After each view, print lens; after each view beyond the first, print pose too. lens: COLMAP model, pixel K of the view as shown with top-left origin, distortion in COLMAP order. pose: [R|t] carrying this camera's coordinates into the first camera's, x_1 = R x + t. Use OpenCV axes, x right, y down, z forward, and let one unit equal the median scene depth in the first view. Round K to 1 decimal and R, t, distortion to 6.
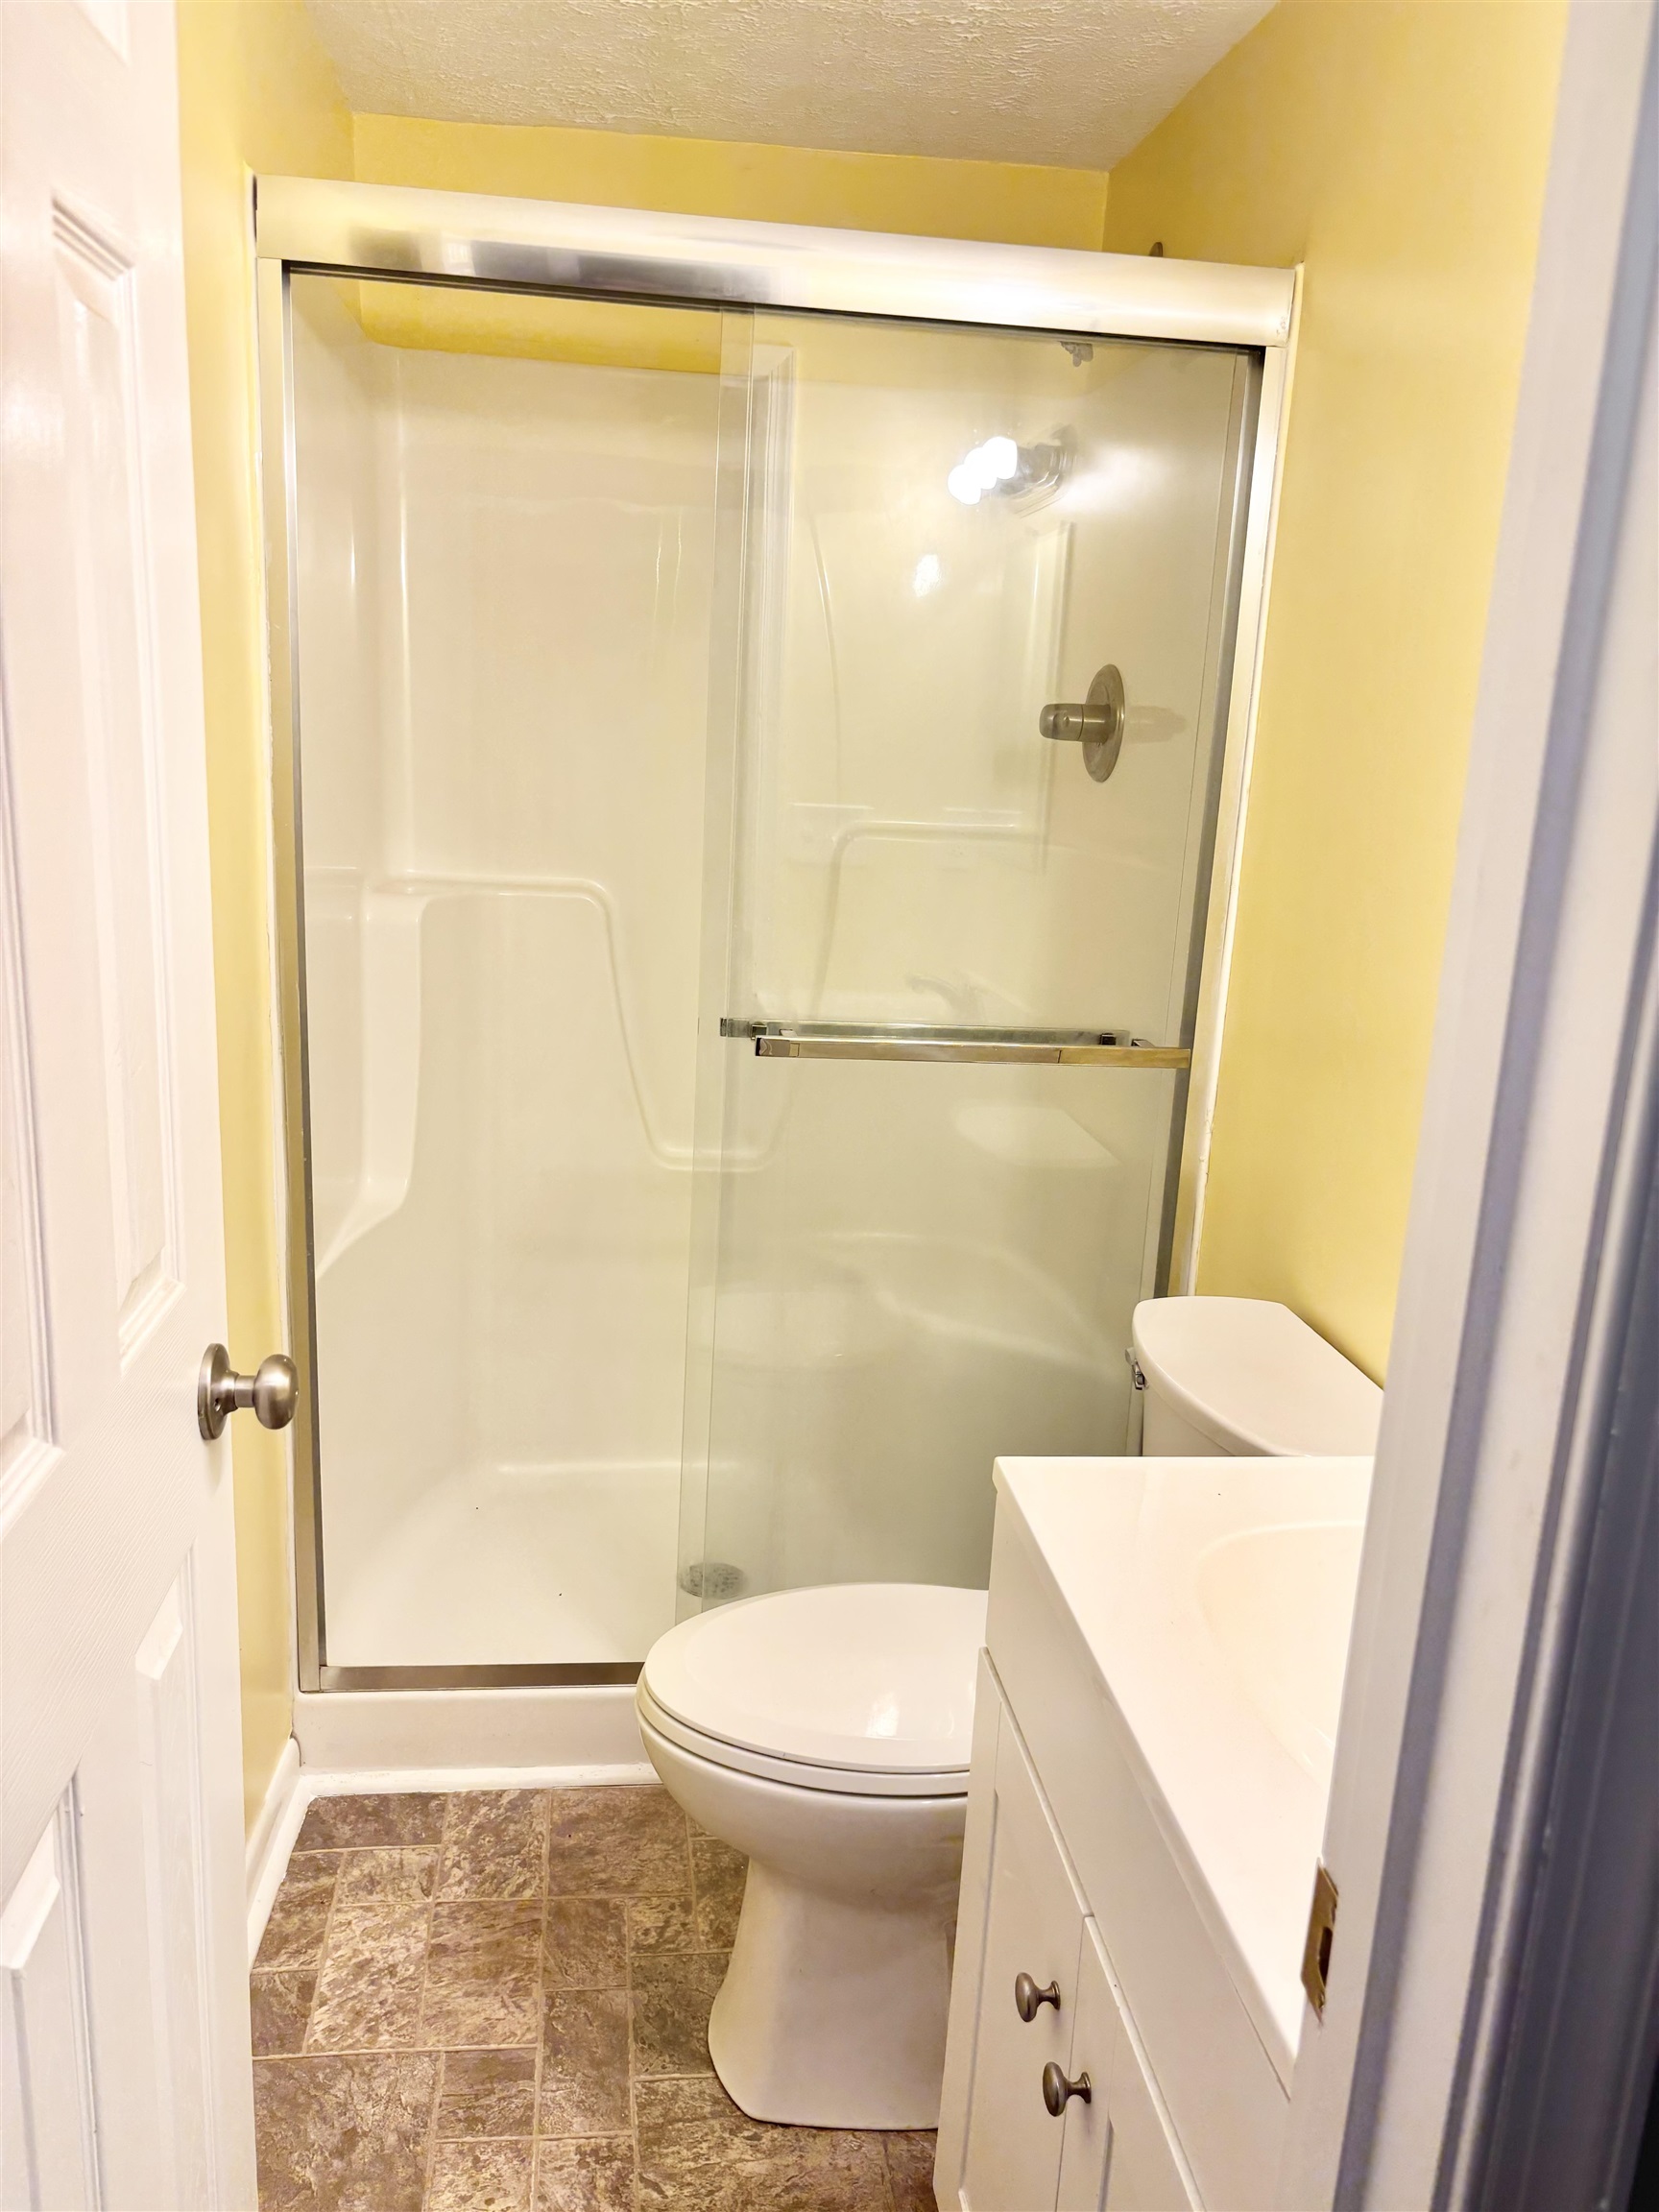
lens RADIAL K [[1653.3, 0, 816.0], [0, 1653.3, 1101.4], [0, 0, 1]] dist [0.025482, -0.054961]
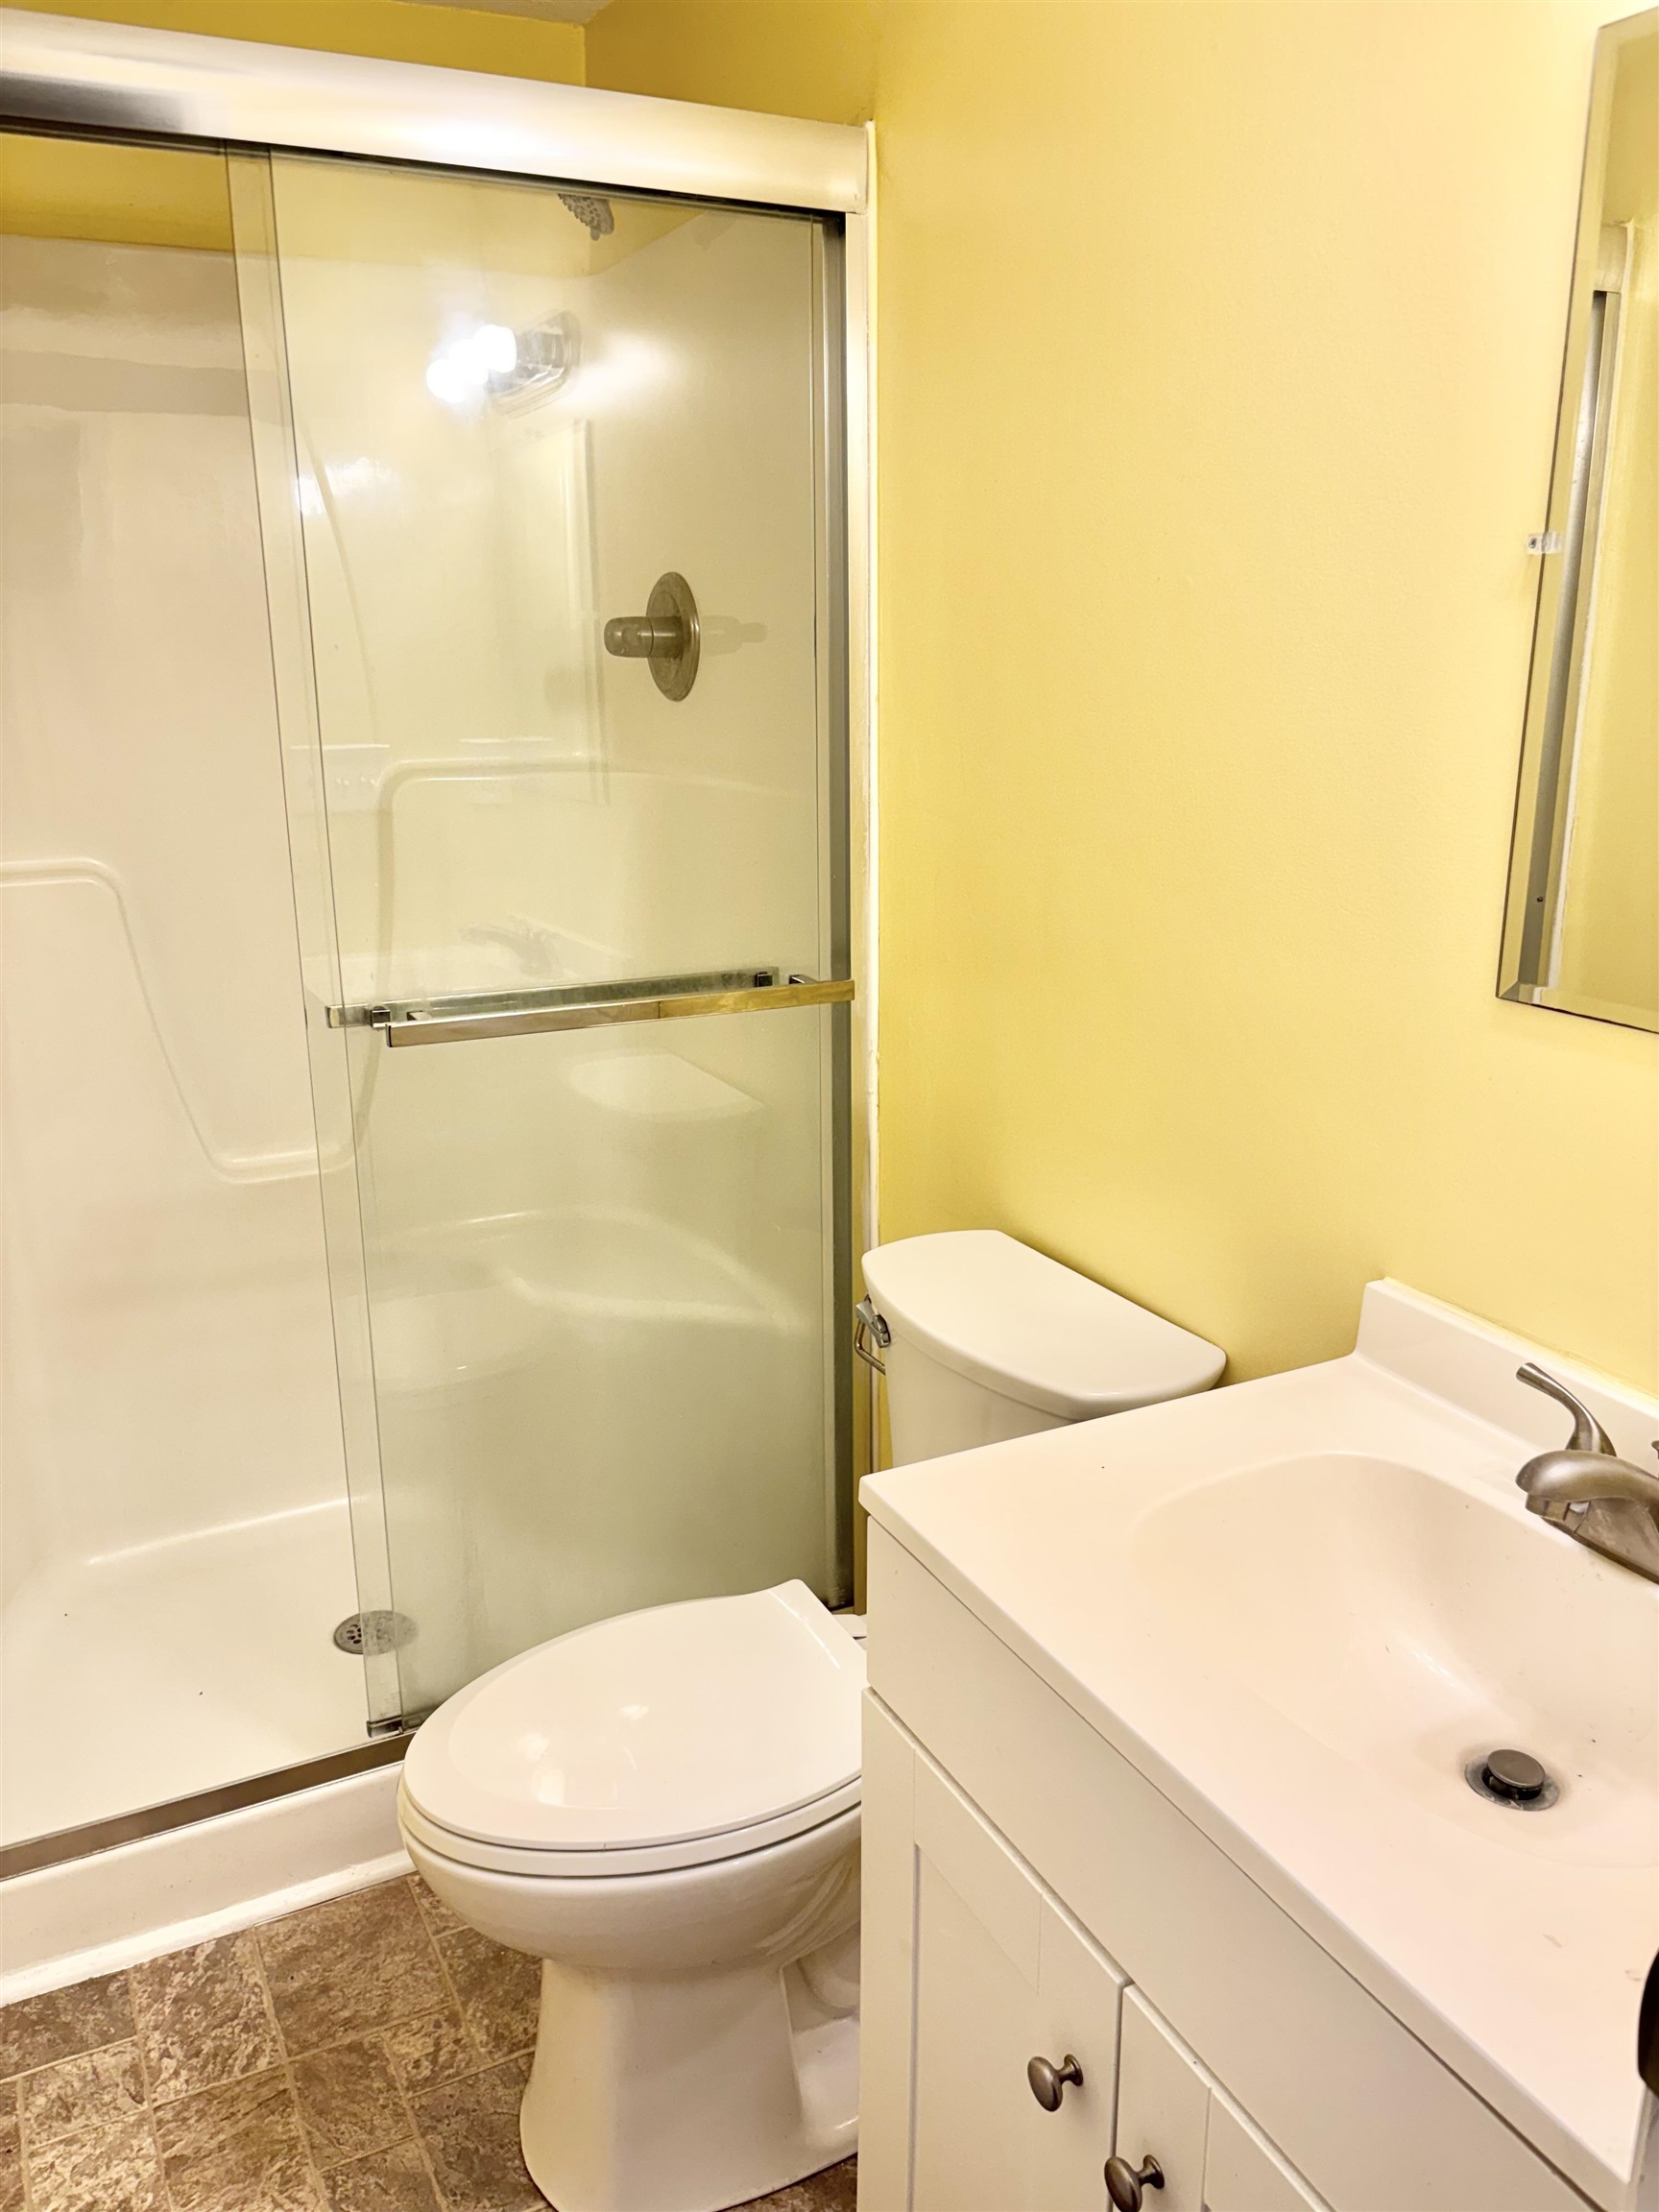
lens RADIAL K [[1653.3, 0, 816.9], [0, 1653.3, 1107.7], [0, 0, 1]] dist [0.025482, -0.054961]
pose [[0.937438, -0.142343, 0.317725, -0.102389], [0.126731, 0.989507, 0.069391, -0.027039], [-0.324268, -0.024785, 0.945640, 0.113749]]
